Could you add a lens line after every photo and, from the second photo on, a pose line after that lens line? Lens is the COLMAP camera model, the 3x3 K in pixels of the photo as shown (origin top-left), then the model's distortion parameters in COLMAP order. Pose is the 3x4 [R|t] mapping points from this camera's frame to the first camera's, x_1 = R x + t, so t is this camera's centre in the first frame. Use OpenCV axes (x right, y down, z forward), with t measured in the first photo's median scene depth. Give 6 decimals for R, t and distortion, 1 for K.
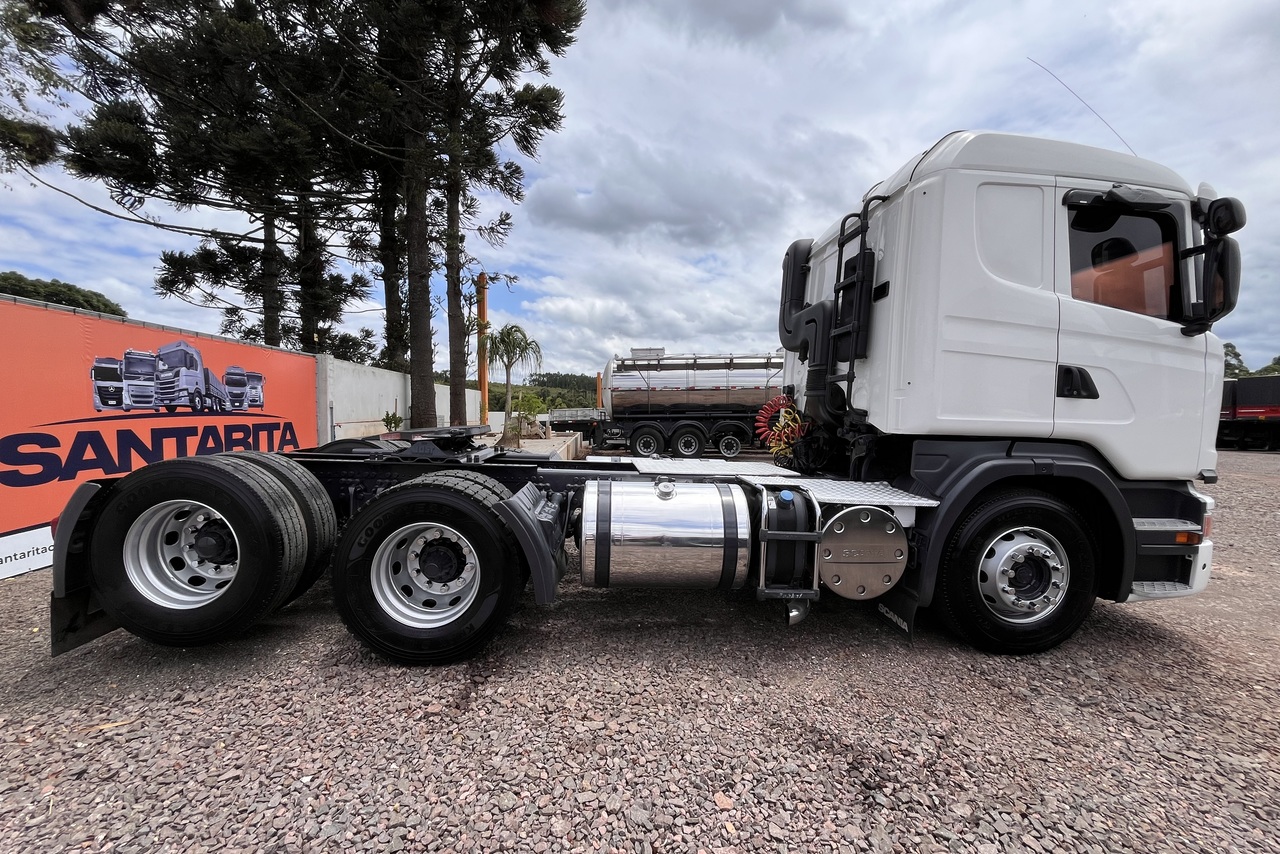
lens RADIAL K [[516.4, 0, 649.8], [0, 516.4, 426.4], [0, 0, 1]] dist [0.001967, 0.000277]
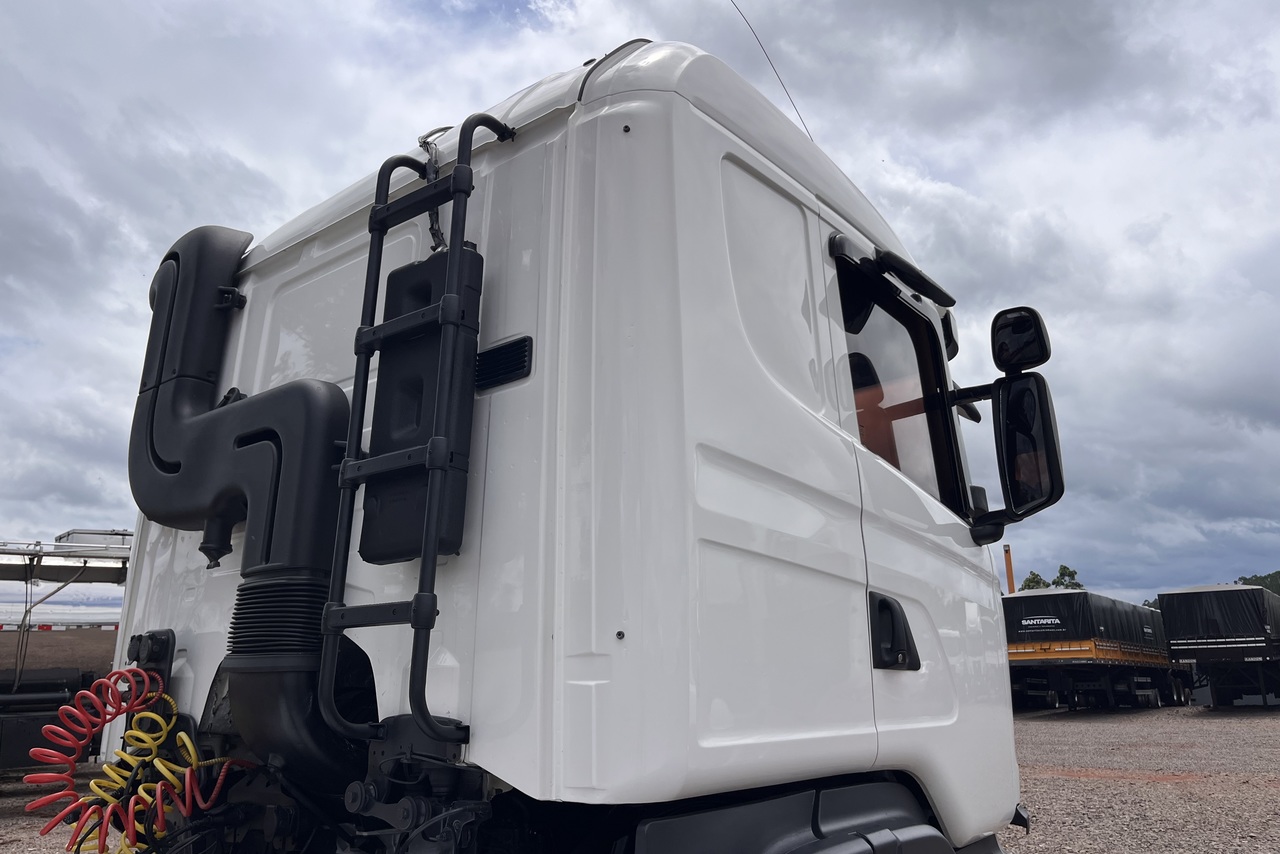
lens RADIAL K [[975.5, 0, 645.4], [0, 975.5, 424.7], [0, 0, 1]] dist [0.049988, -0.069876]
pose [[0.705318, 0.145900, 0.693715, 0.046094], [0.048759, 0.966289, -0.252801, -0.036799], [-0.707212, 0.212130, 0.674427, 0.363581]]
